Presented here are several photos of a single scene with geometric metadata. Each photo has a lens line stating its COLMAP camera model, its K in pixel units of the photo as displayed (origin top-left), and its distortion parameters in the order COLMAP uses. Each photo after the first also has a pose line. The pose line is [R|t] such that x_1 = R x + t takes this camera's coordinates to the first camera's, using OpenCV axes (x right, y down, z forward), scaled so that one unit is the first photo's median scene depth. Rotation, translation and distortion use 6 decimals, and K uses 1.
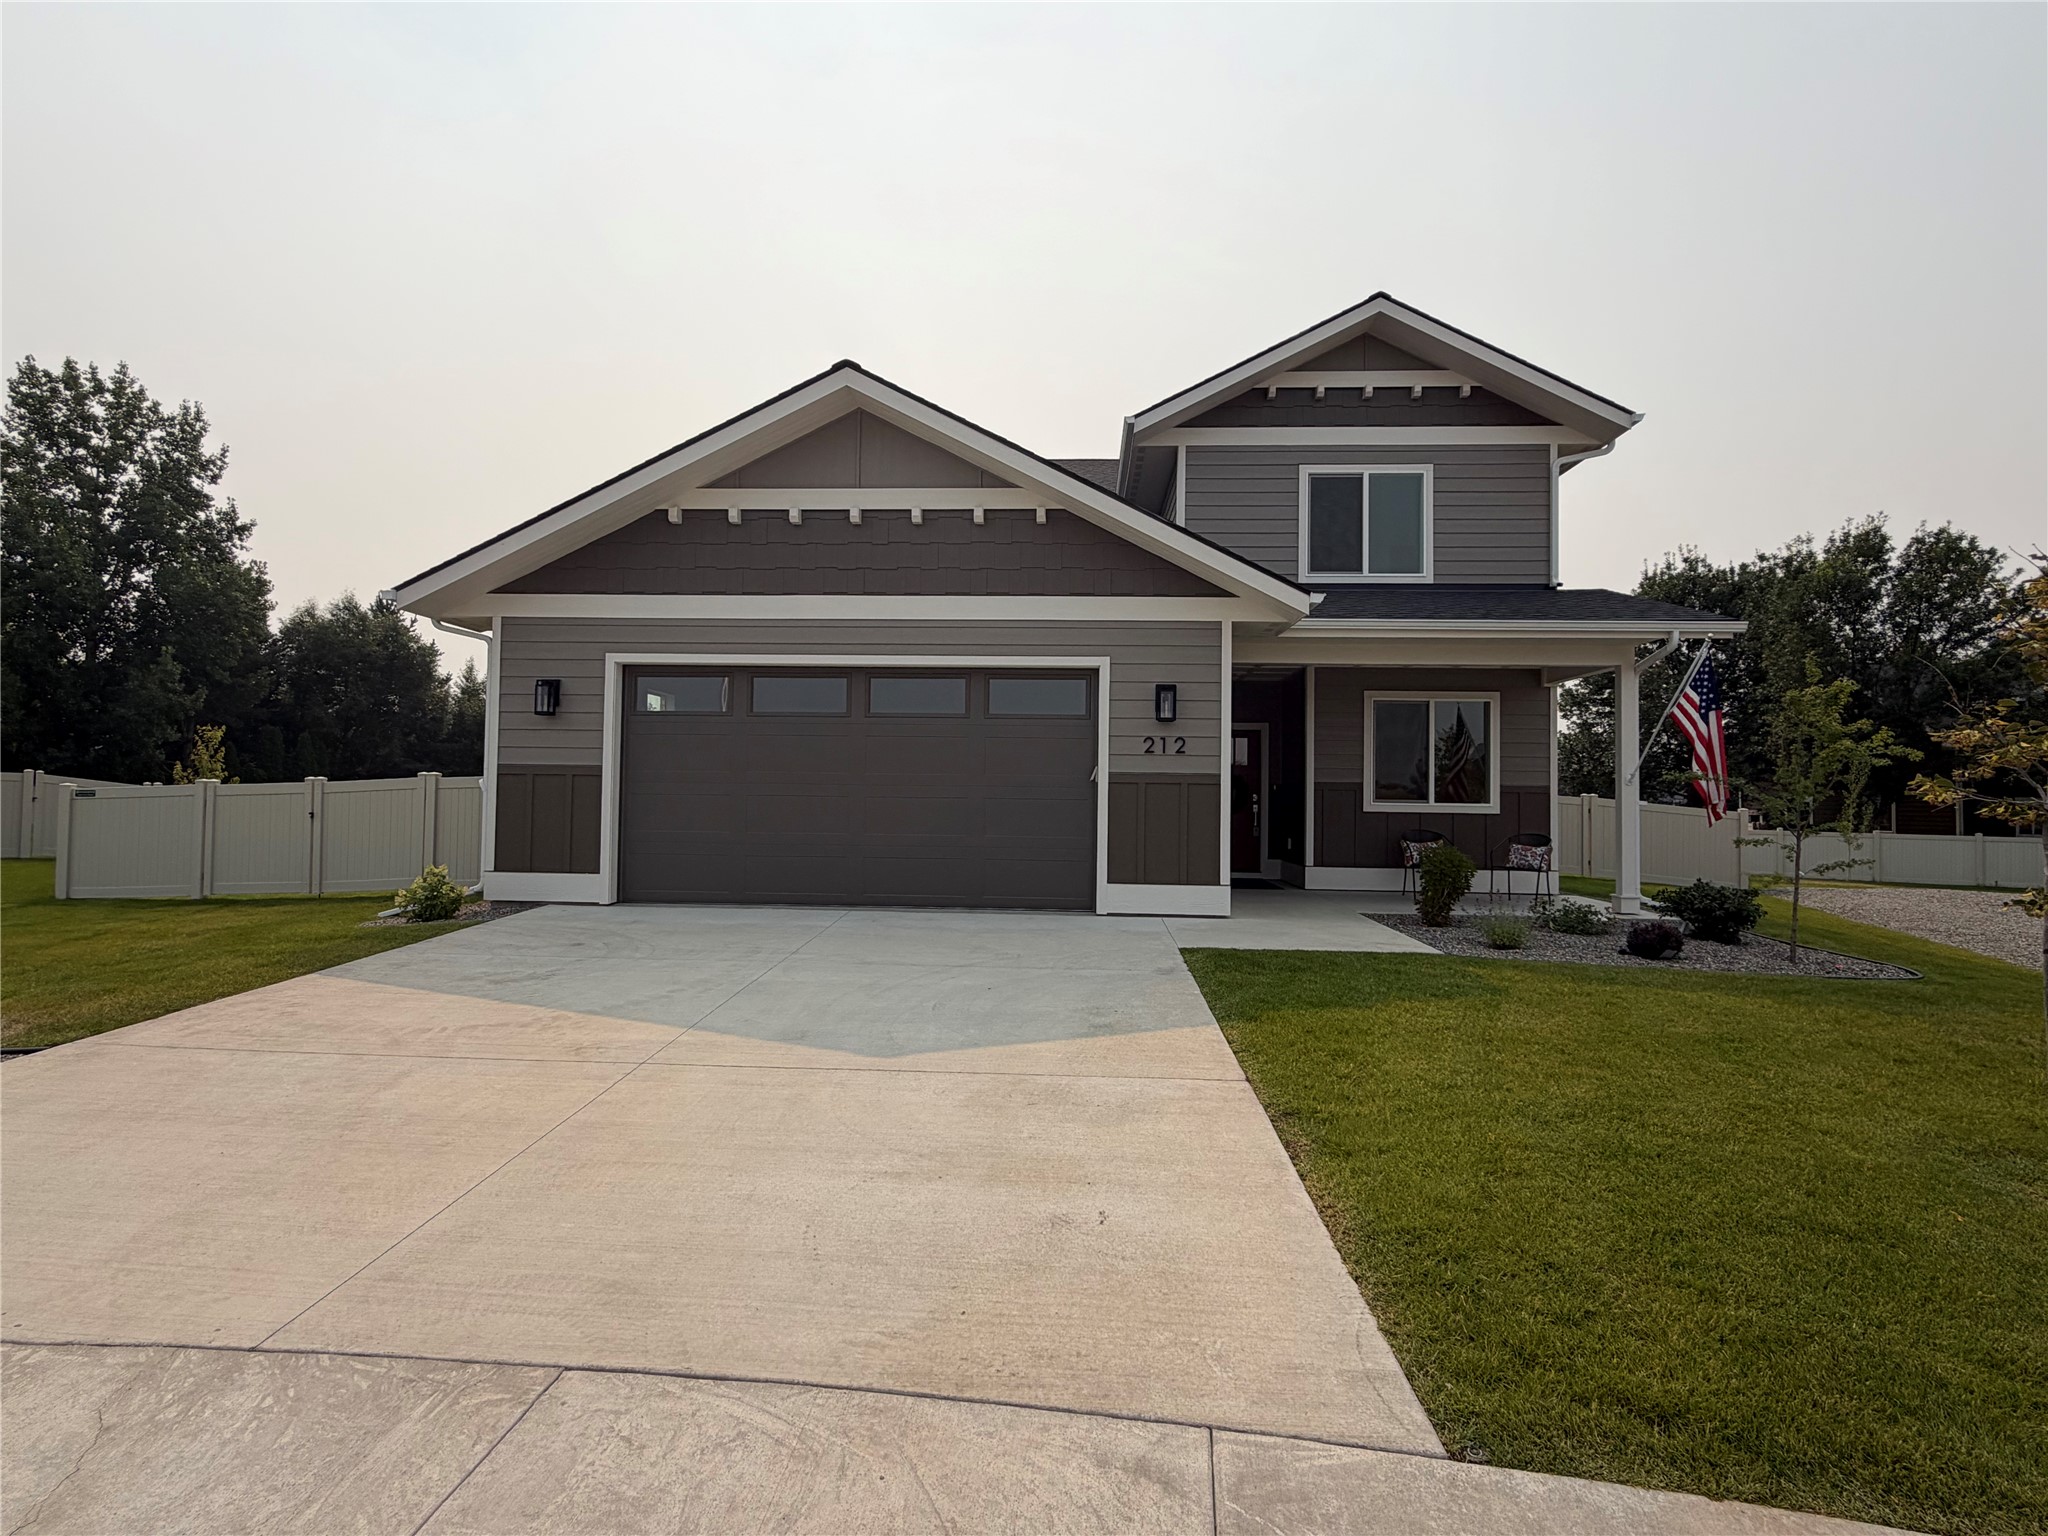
lens RADIAL K [[1016.3, 0, 1024.0], [0, 1016.3, 768.0], [0, 0, 1]] dist [-0.000906, 0.007991]
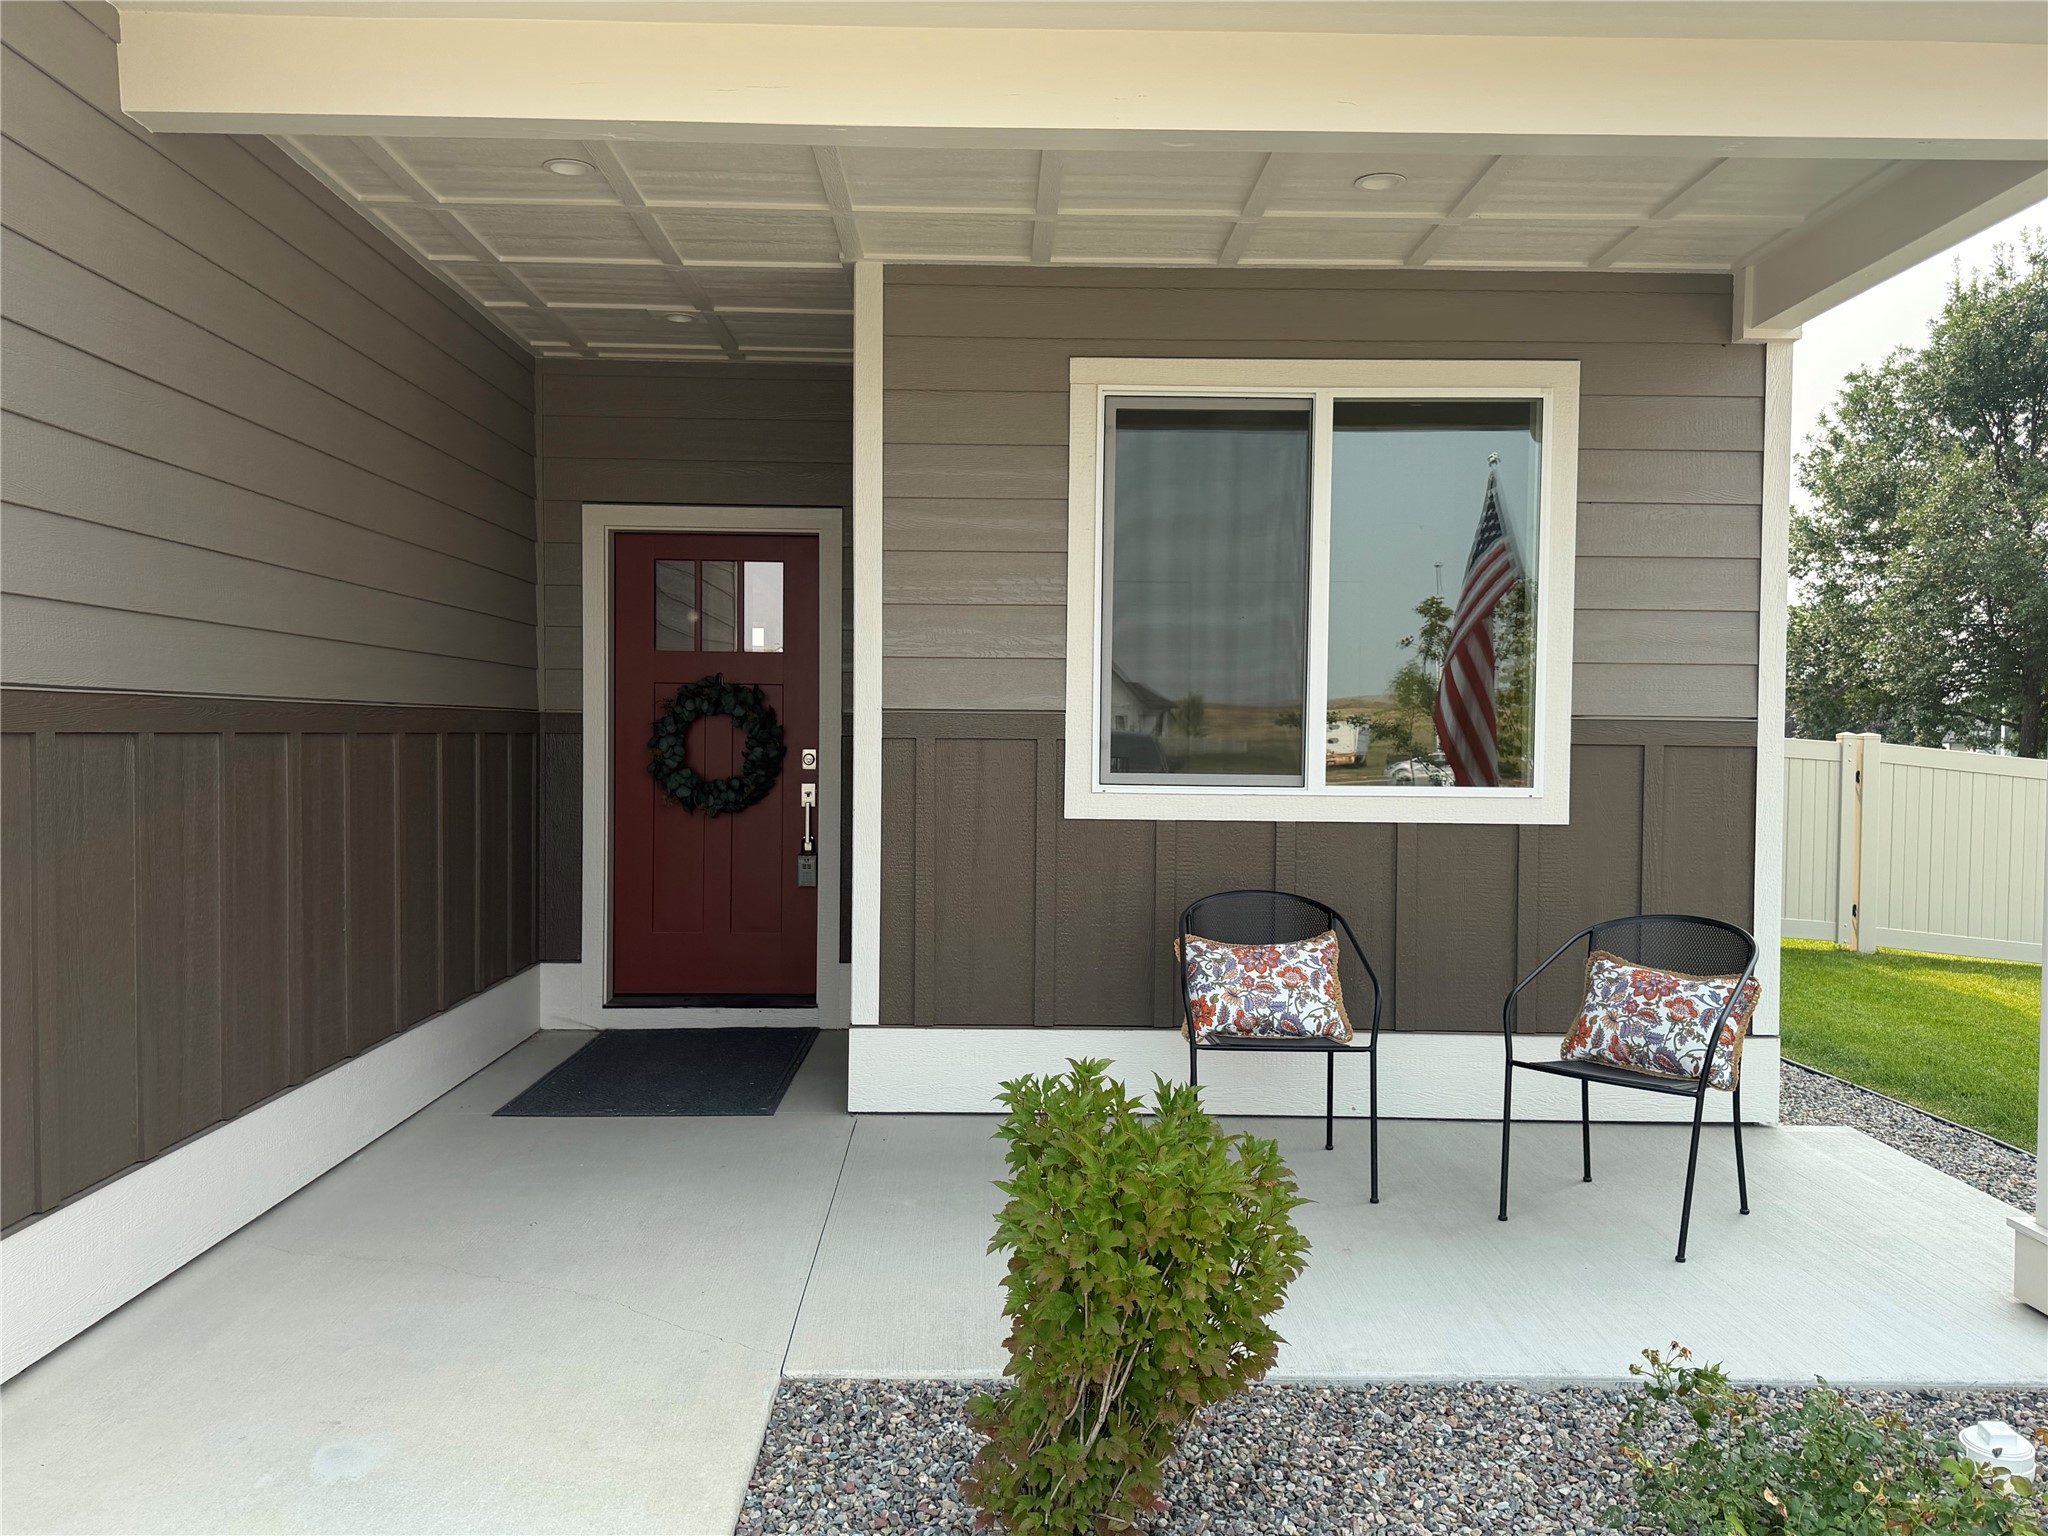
lens RADIAL K [[1653.6, 0, 1024.0], [0, 1653.6, 768.0], [0, 0, 1]] dist [0.126685, -0.178014]
pose [[0.997959, -0.004712, 0.063691, 0.296212], [0.001236, 0.998513, 0.054504, 0.005961], [-0.063853, -0.054314, 0.996480, 0.569476]]
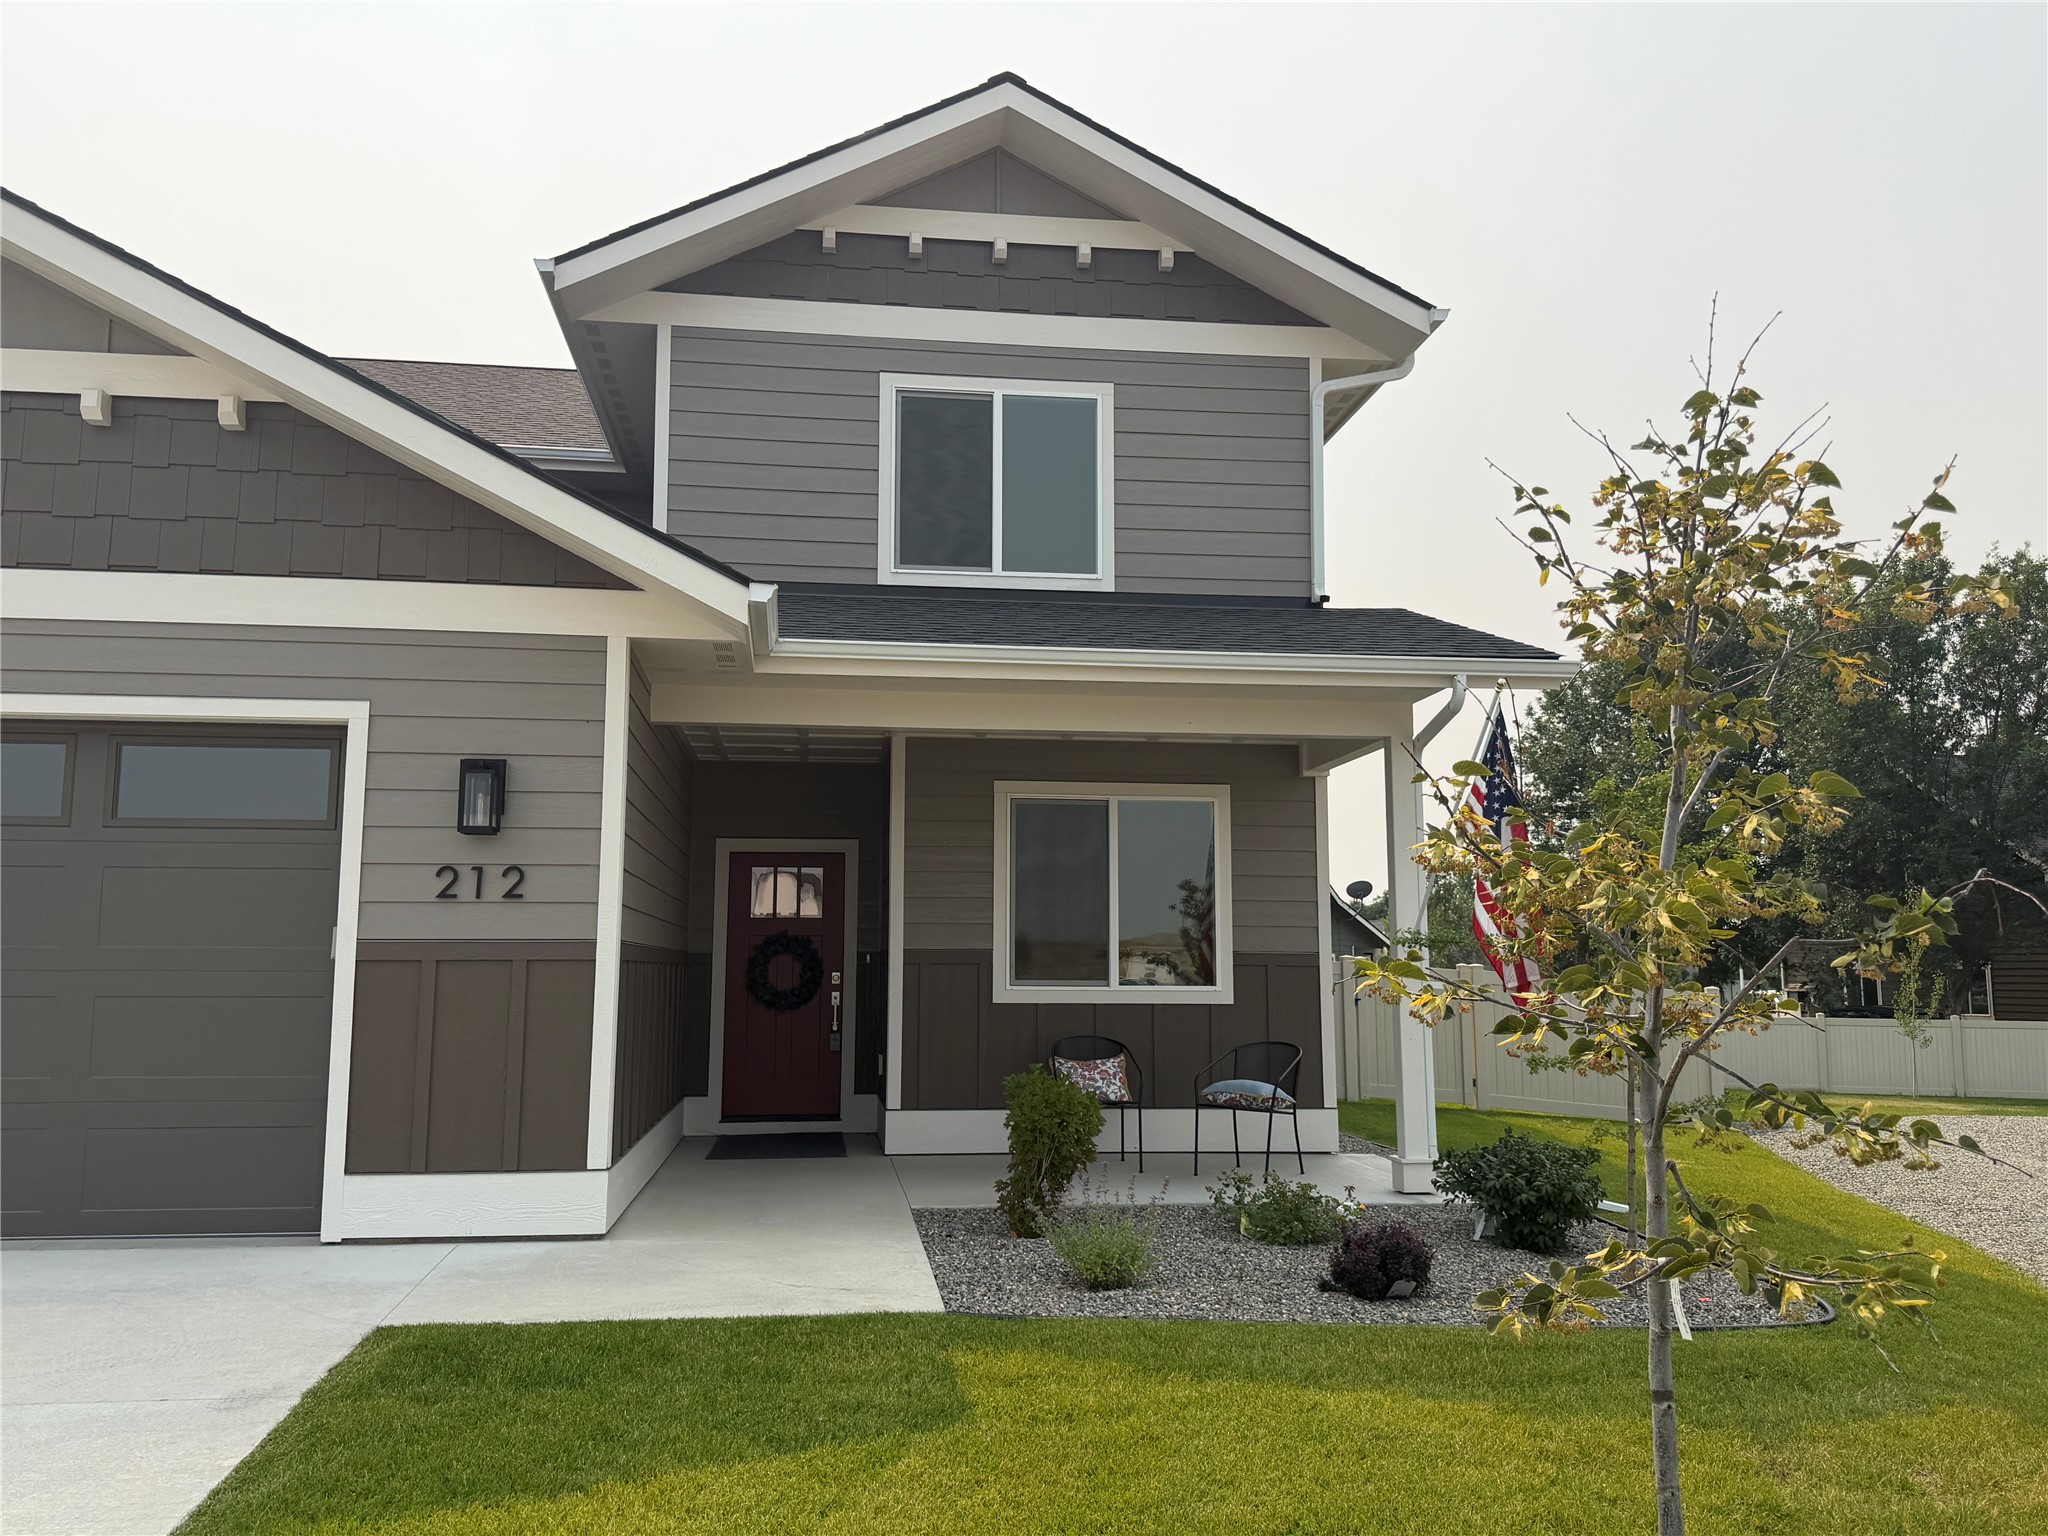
lens RADIAL K [[1653.6, 0, 1024.0], [0, 1653.6, 768.0], [0, 0, 1]] dist [0.126685, -0.178014]
pose [[0.985483, 0.010616, 0.169440, 0.199372], [0.004582, 0.996017, -0.089051, -0.003102], [-0.169711, 0.088534, 0.981509, 0.118043]]
